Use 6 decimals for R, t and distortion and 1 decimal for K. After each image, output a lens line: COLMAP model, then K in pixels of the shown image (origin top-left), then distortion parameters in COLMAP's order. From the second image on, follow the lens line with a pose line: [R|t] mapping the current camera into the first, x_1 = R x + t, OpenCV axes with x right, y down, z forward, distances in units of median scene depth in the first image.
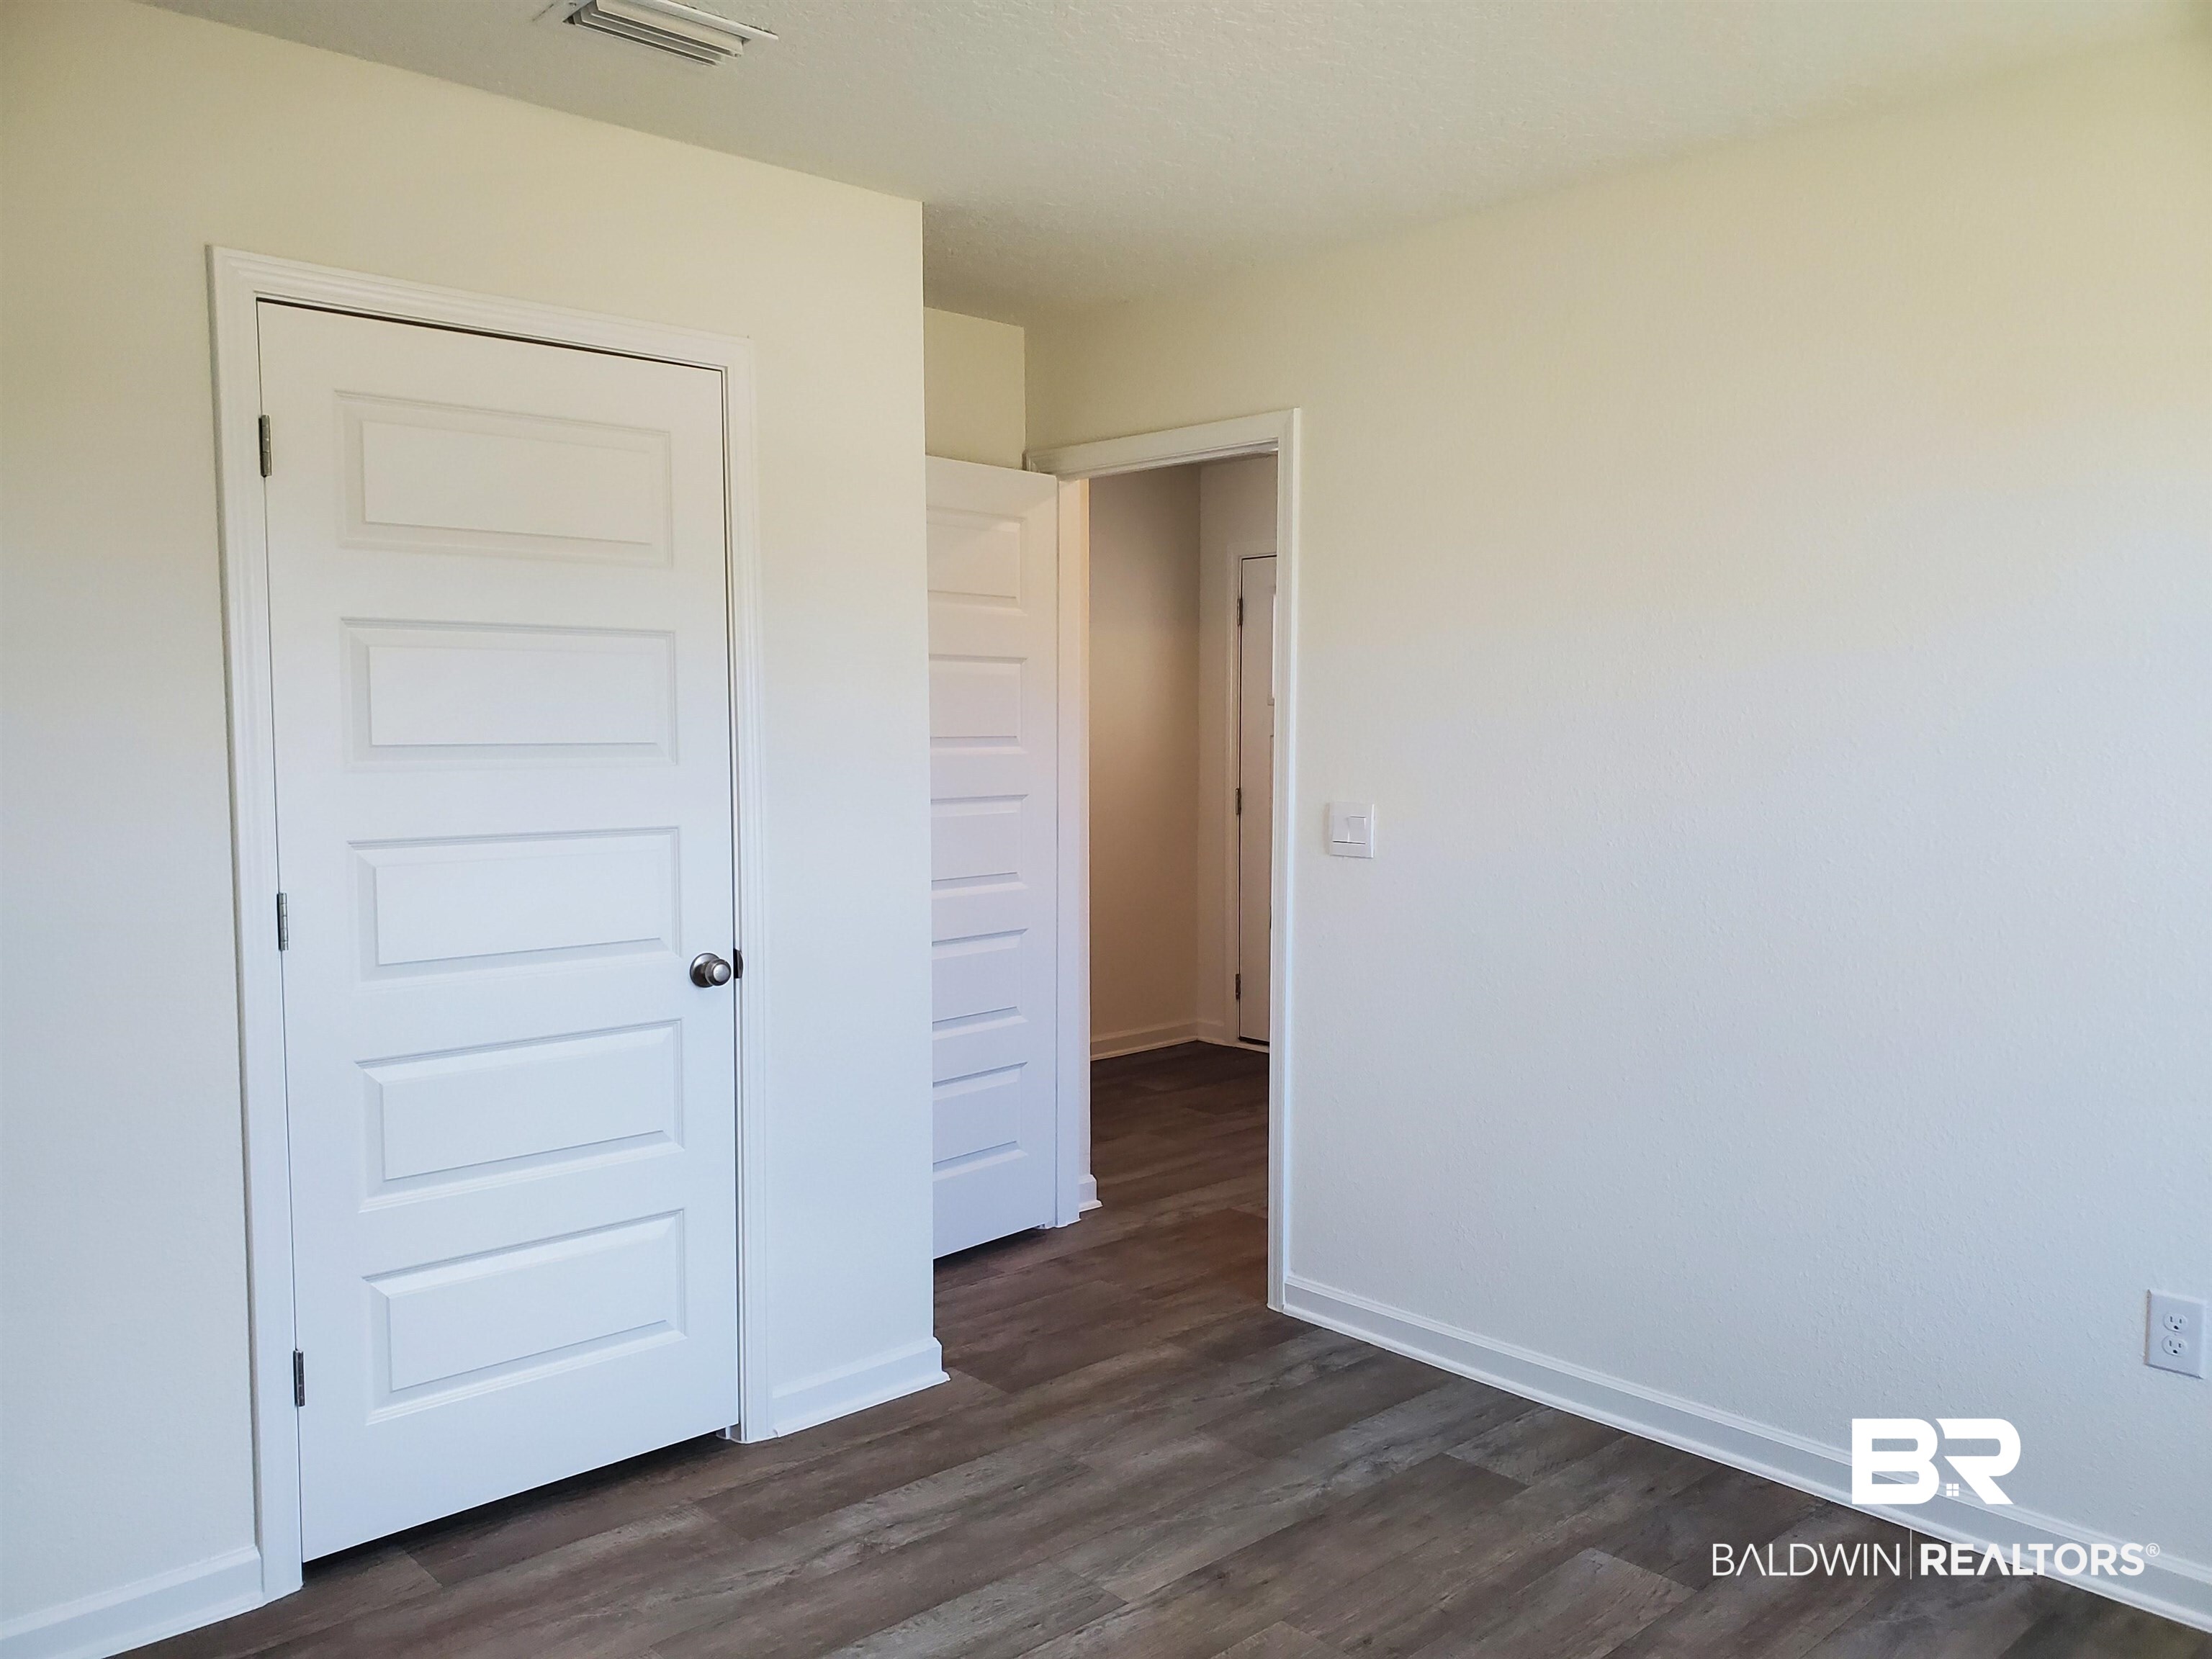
lens RADIAL K [[1715.9, 0, 1106.0], [0, 1715.9, 829.5], [0, 0, 1]] dist [-0.007078, 0.007676]
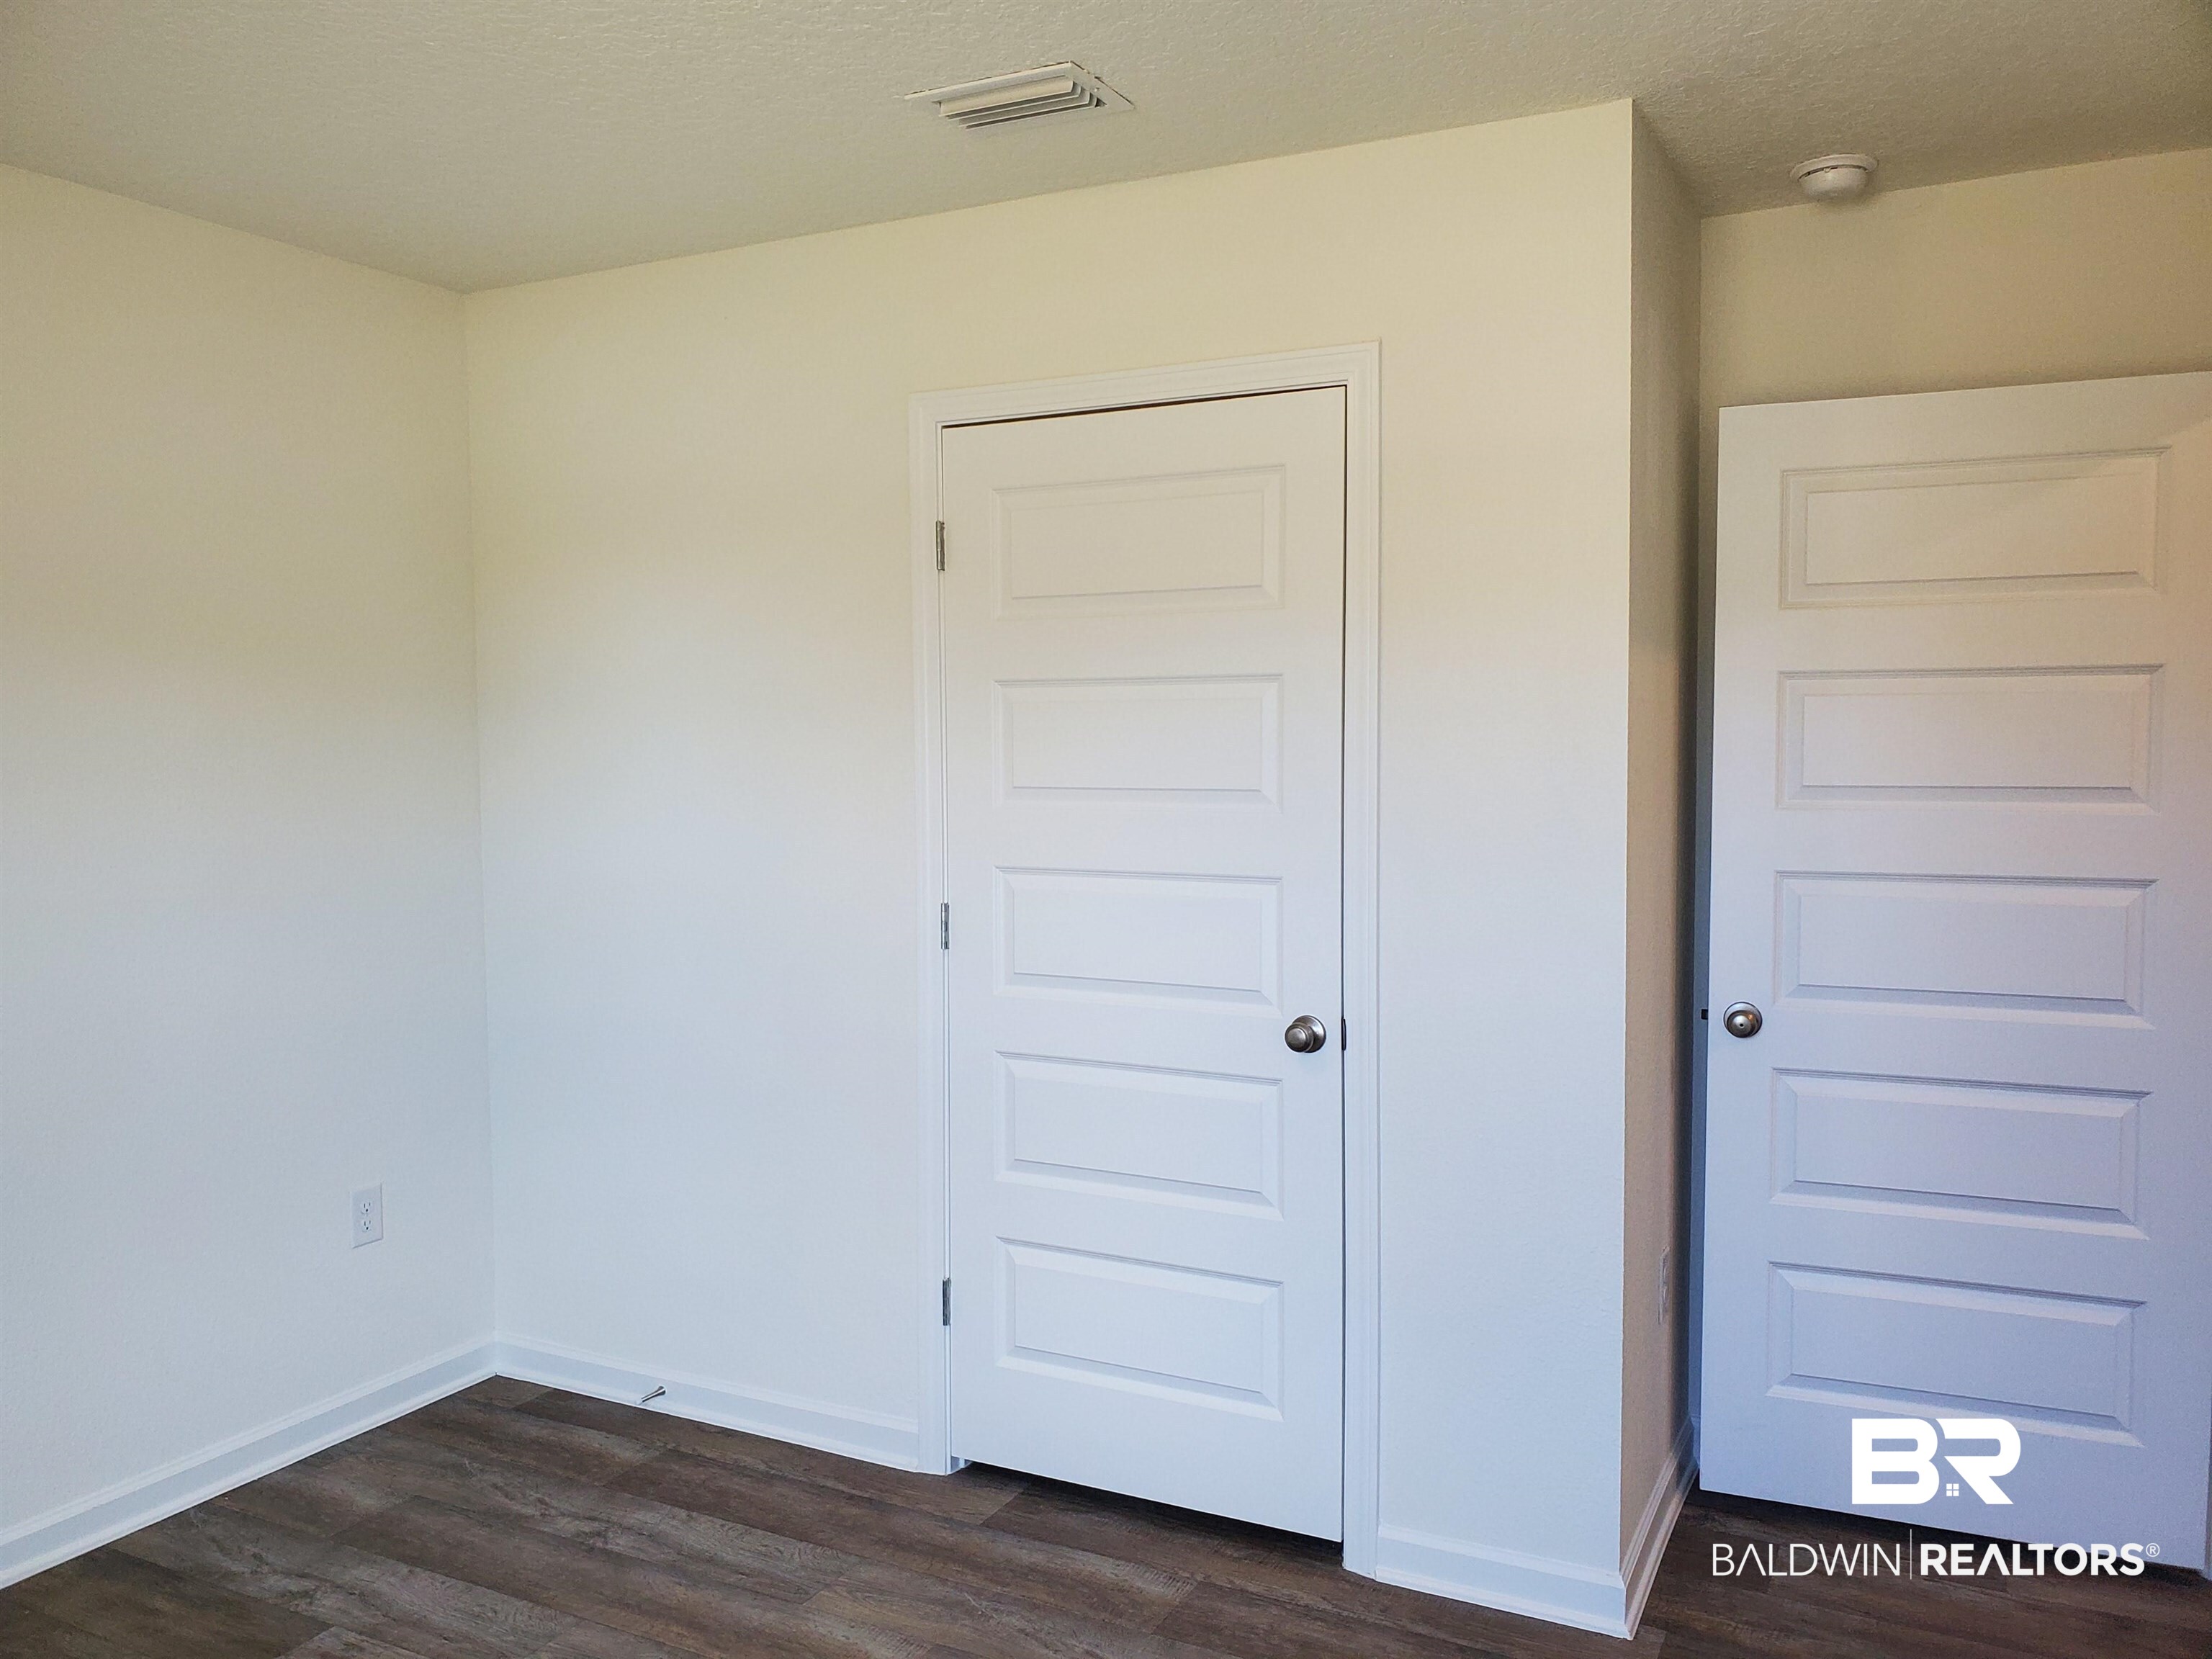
lens RADIAL K [[1687.7, 0, 1103.0], [0, 1687.7, 837.4], [0, 0, 1]] dist [0.000828, 0.000943]
pose [[0.339368, 0.033723, -0.940049, 0.669964], [-0.070601, 0.997451, 0.010294, -0.029435], [0.938000, 0.062875, 0.340884, 0.657463]]
